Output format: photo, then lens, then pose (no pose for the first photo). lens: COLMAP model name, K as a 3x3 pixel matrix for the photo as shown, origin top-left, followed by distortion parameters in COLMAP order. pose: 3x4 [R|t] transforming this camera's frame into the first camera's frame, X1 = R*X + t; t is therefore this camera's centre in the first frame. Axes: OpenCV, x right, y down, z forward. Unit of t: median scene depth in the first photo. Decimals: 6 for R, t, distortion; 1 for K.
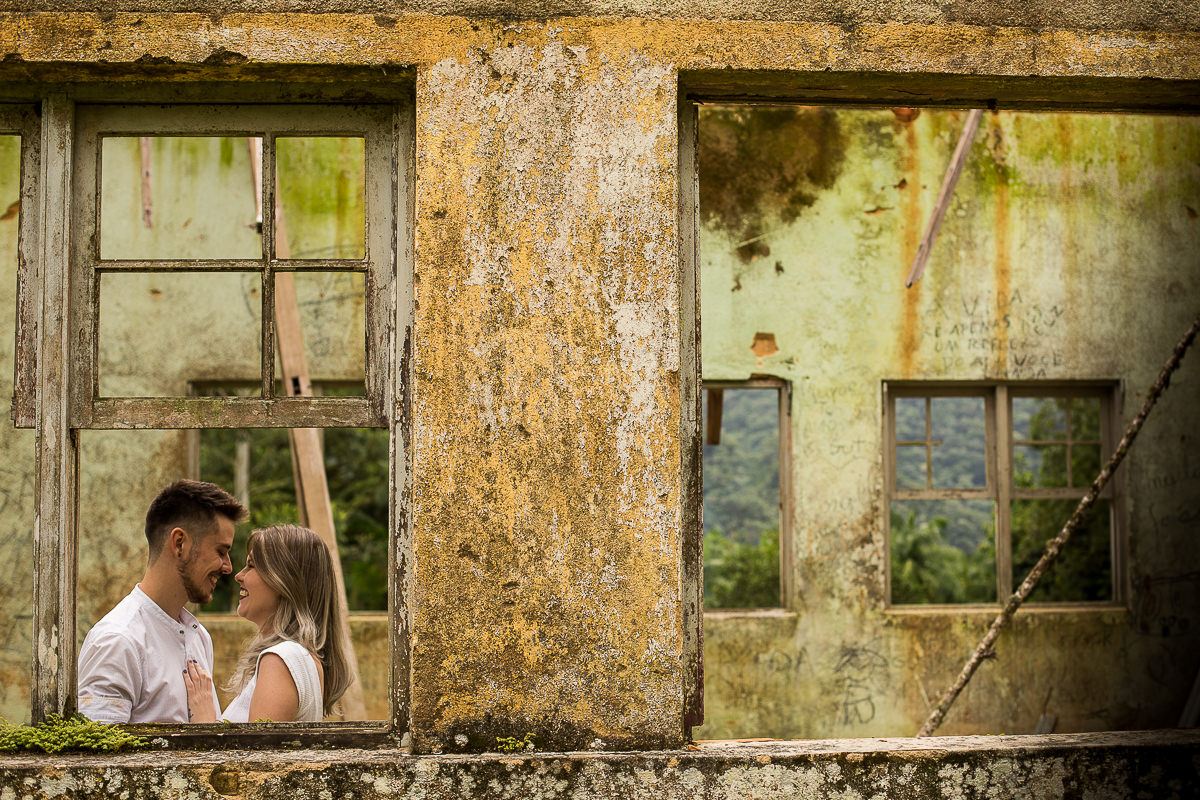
lens RADIAL K [[1897.8, 0, 600.0], [0, 1897.8, 400.0], [0, 0, 1]] dist [-0.145004, 0.148195]
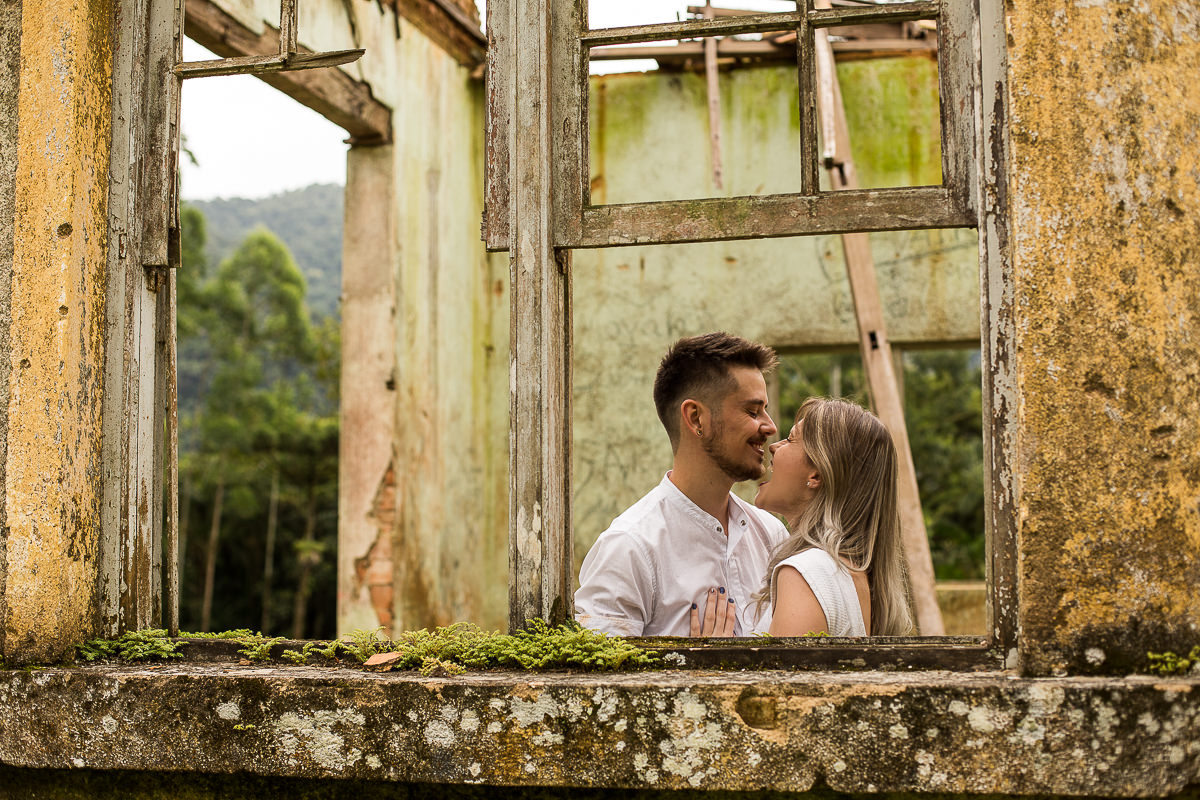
lens RADIAL K [[1639.5, 0, 600.0], [0, 1639.5, 400.0], [0, 0, 1]] dist [-0.136969, 0.095370]
pose [[0.944732, -0.031363, -0.326340, -0.048512], [0.023065, 0.999305, -0.029268, 0.098923], [0.327032, 0.020123, 0.944799, 0.379167]]
